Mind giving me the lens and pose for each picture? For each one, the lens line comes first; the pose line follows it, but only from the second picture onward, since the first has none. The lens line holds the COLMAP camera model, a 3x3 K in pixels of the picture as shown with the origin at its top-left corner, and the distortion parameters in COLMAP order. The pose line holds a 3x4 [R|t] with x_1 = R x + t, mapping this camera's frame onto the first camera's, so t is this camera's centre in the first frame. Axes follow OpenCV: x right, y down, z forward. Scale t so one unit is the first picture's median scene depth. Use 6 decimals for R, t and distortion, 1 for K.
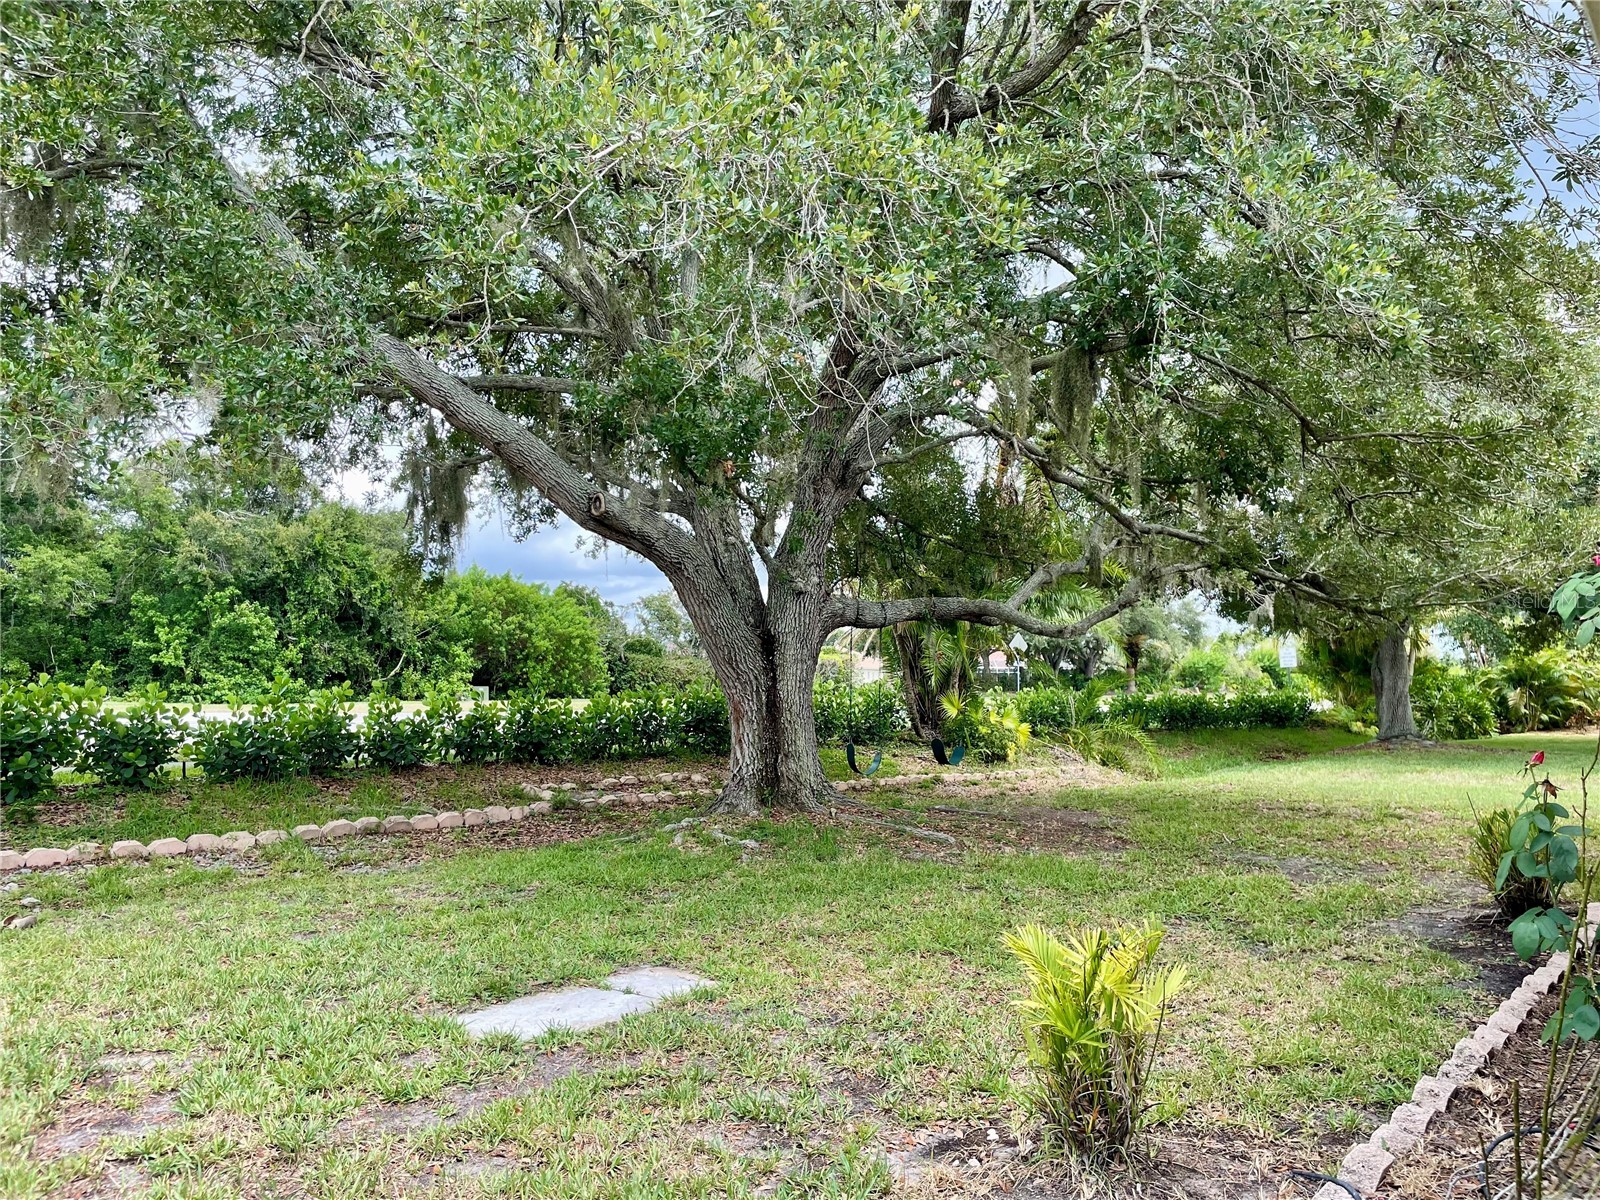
lens RADIAL K [[1227.3, 0, 804.4], [0, 1227.3, 604.7], [0, 0, 1]] dist [0.083597, -0.120956]
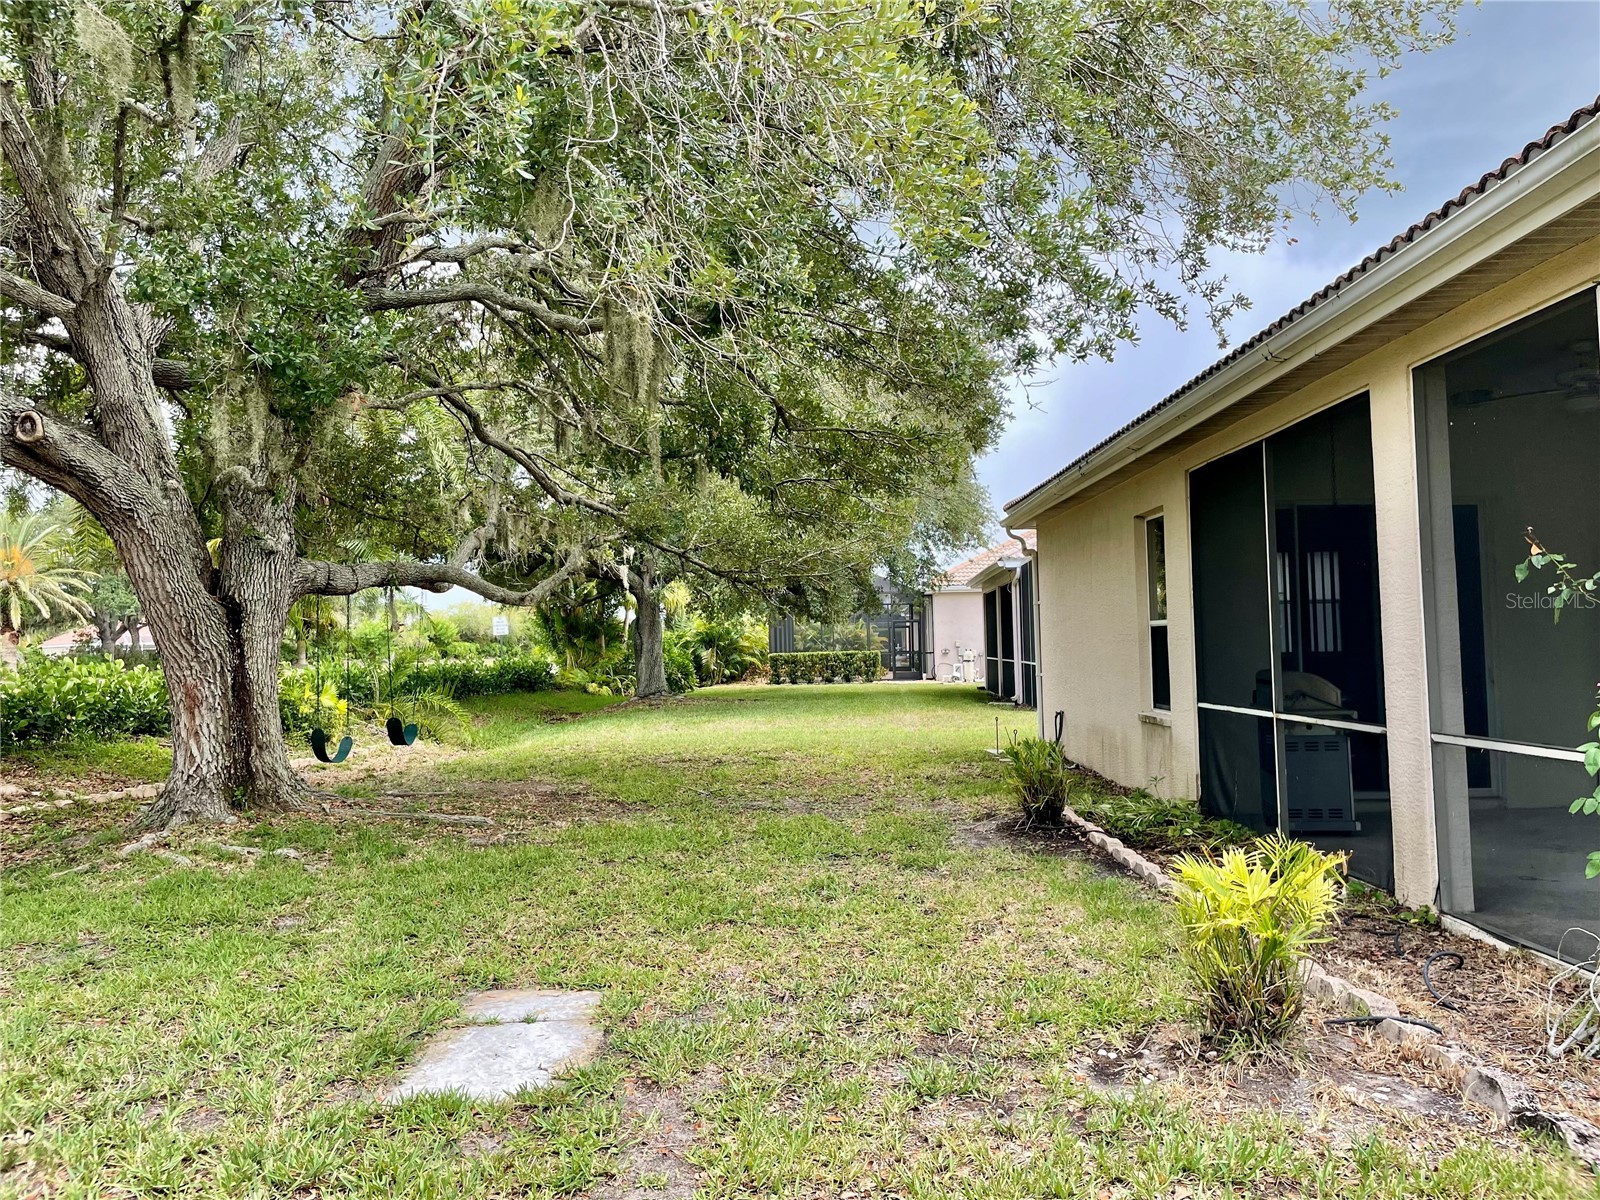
lens RADIAL K [[1227.3, 0, 803.0], [0, 1227.3, 596.2], [0, 0, 1]] dist [0.083597, -0.120956]
pose [[0.771673, 0.001345, 0.636018, -0.106638], [-0.011959, 0.999852, 0.012395, 0.002172], [-0.635907, -0.017171, 0.771575, 0.046784]]
